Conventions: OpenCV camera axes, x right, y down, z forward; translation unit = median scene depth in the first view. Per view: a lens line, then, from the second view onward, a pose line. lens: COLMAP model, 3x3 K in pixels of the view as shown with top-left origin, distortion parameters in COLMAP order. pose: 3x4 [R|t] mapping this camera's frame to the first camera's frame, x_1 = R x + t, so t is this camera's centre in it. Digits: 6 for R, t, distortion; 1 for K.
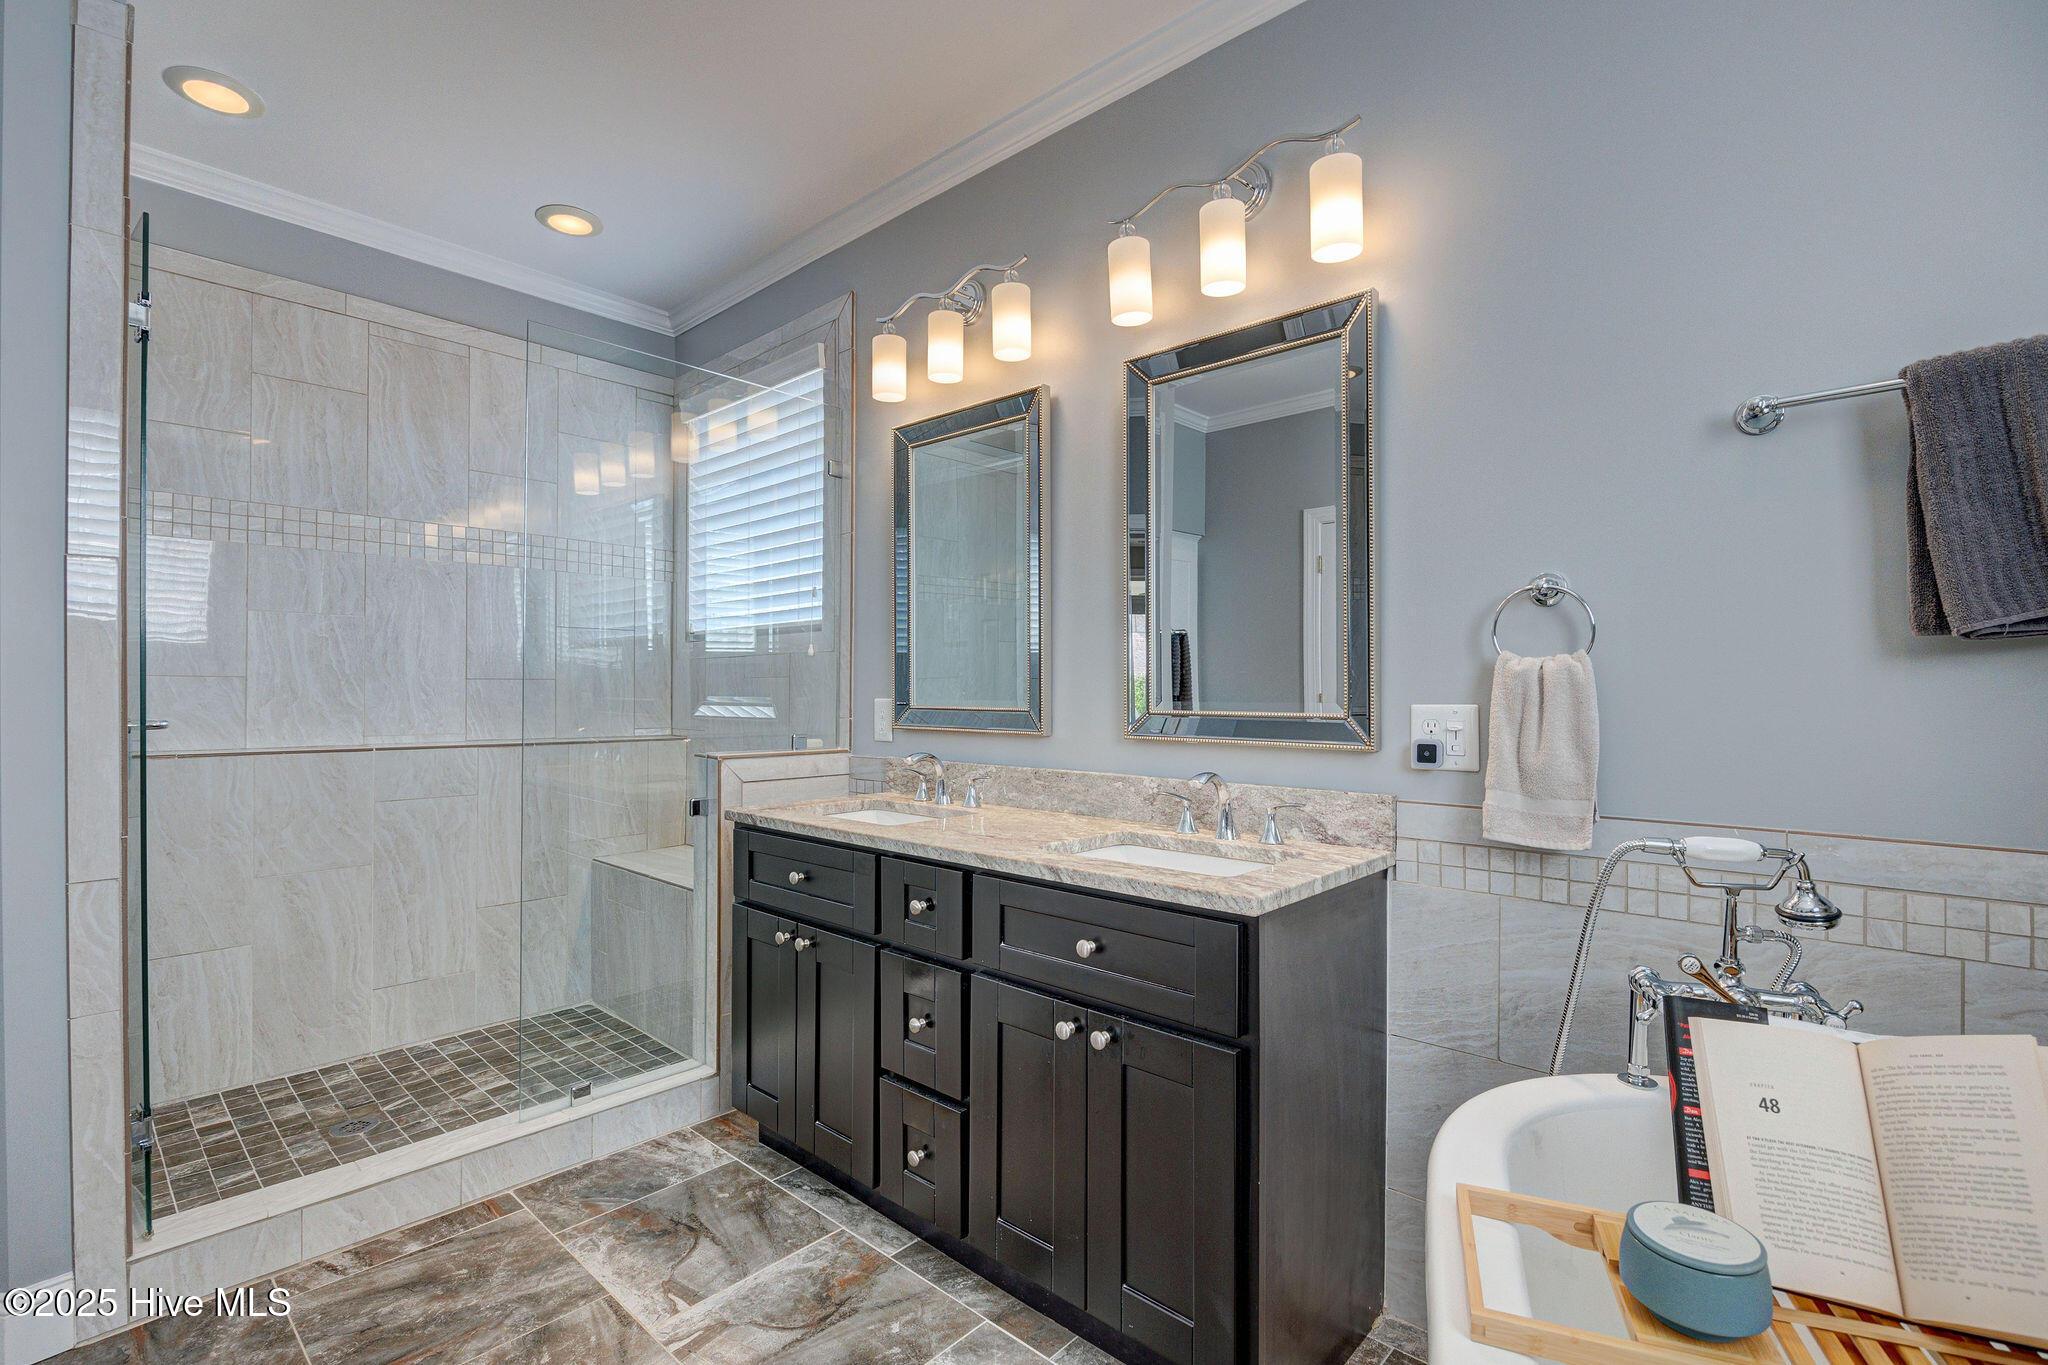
lens RADIAL K [[937.3, 0, 1019.7], [0, 937.3, 685.2], [0, 0, 1]] dist [-0.001908, -0.000064]
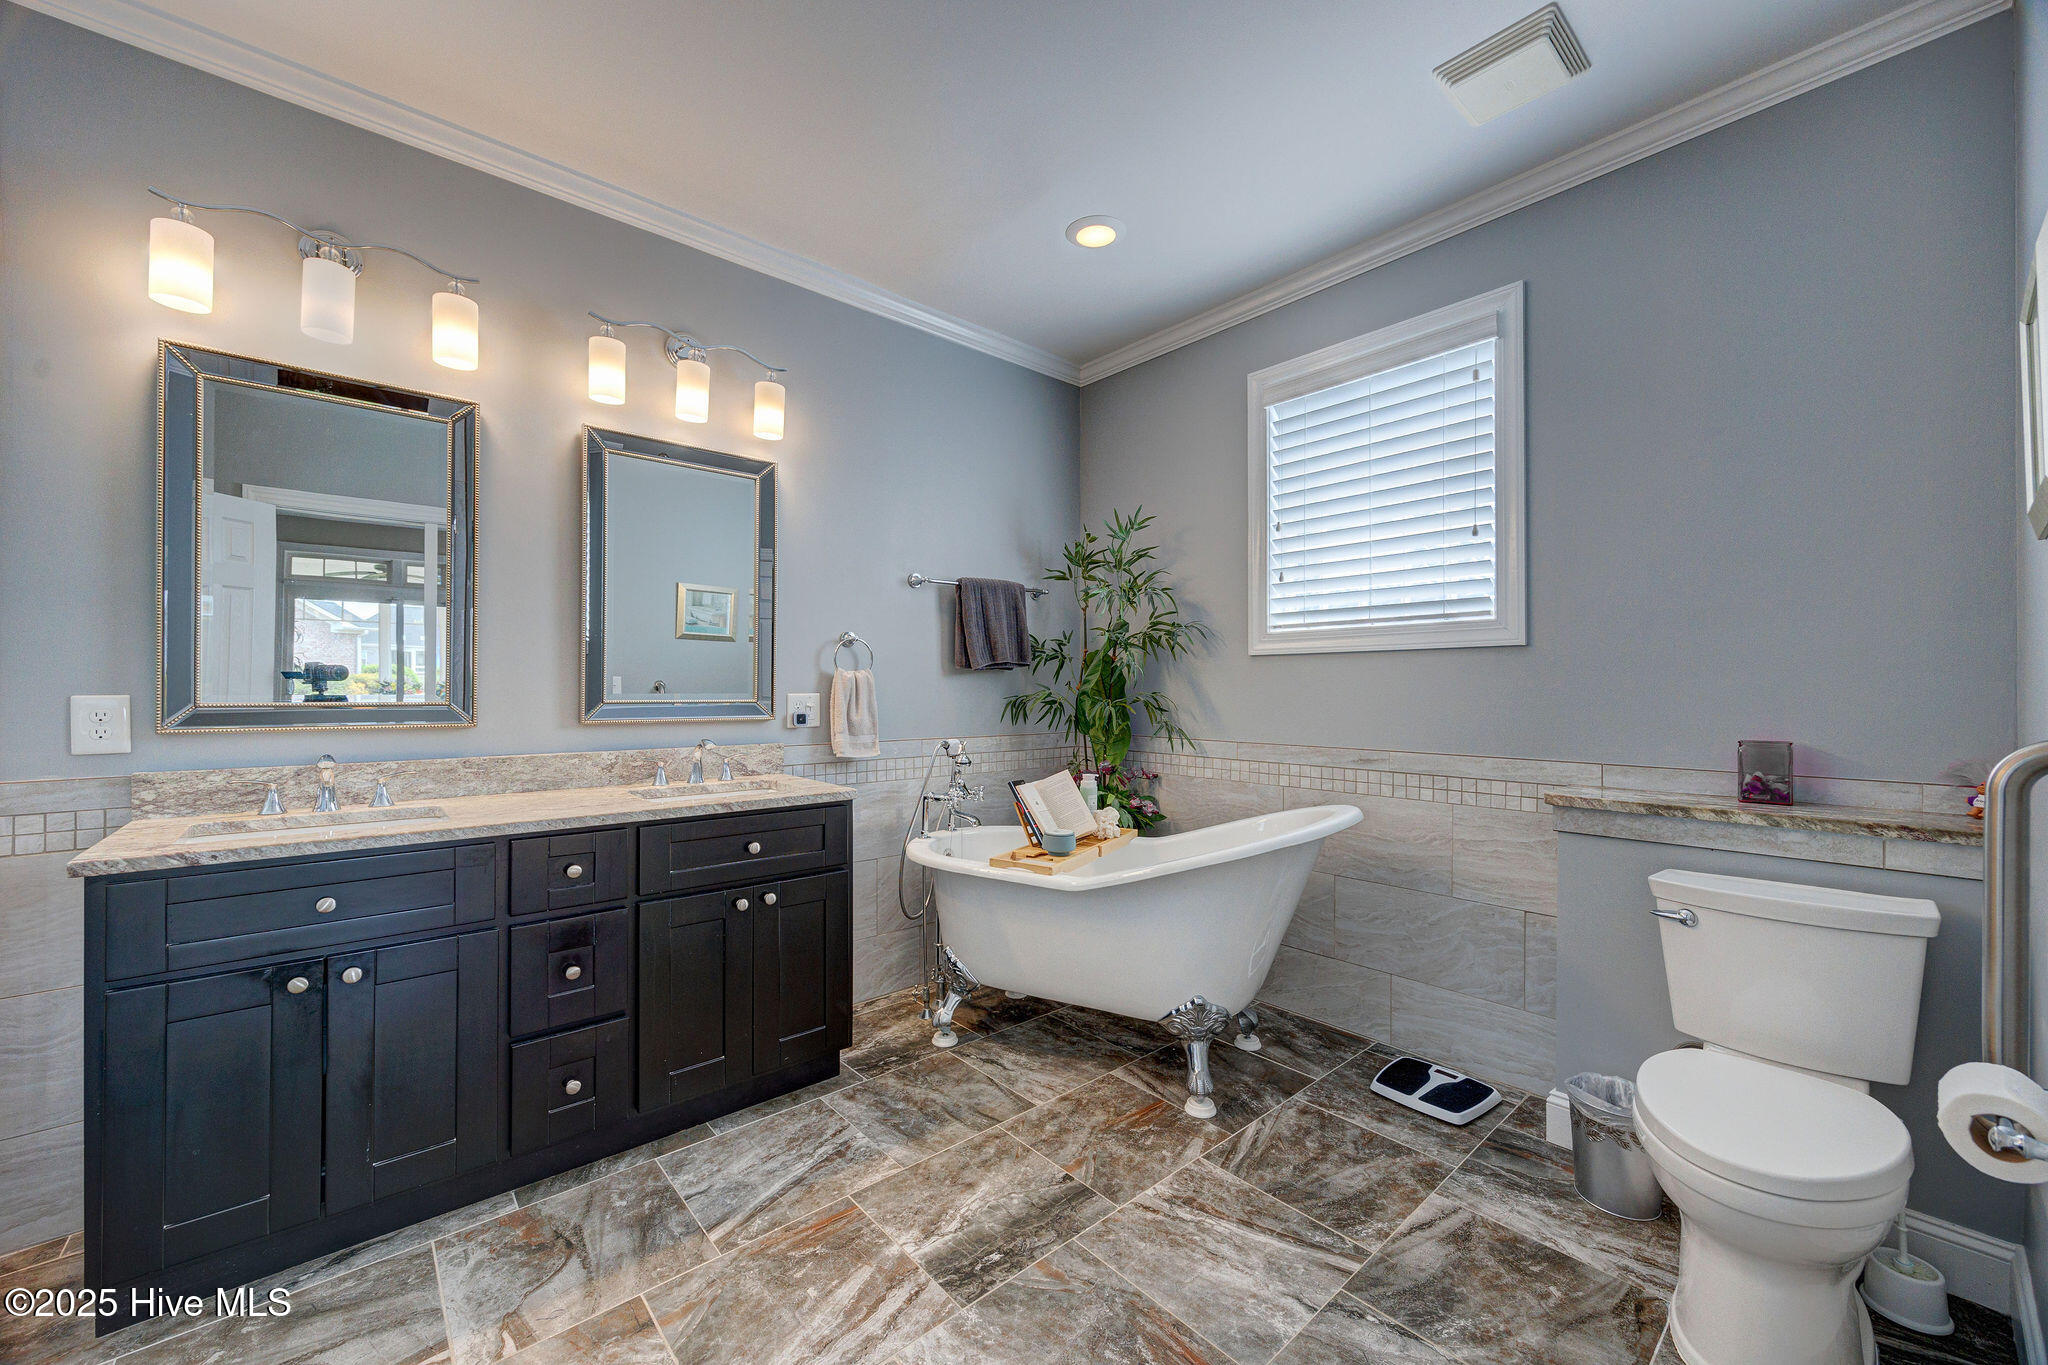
lens RADIAL K [[823.2, 0, 1025.2], [0, 823.2, 685.8], [0, 0, 1]] dist [0.001678, -0.000019]
pose [[0.092517, 0.001734, 0.995710, -1.152494], [-0.008233, 0.999966, -0.000976, 0.002416], [-0.995677, -0.008107, 0.092528, 0.372989]]
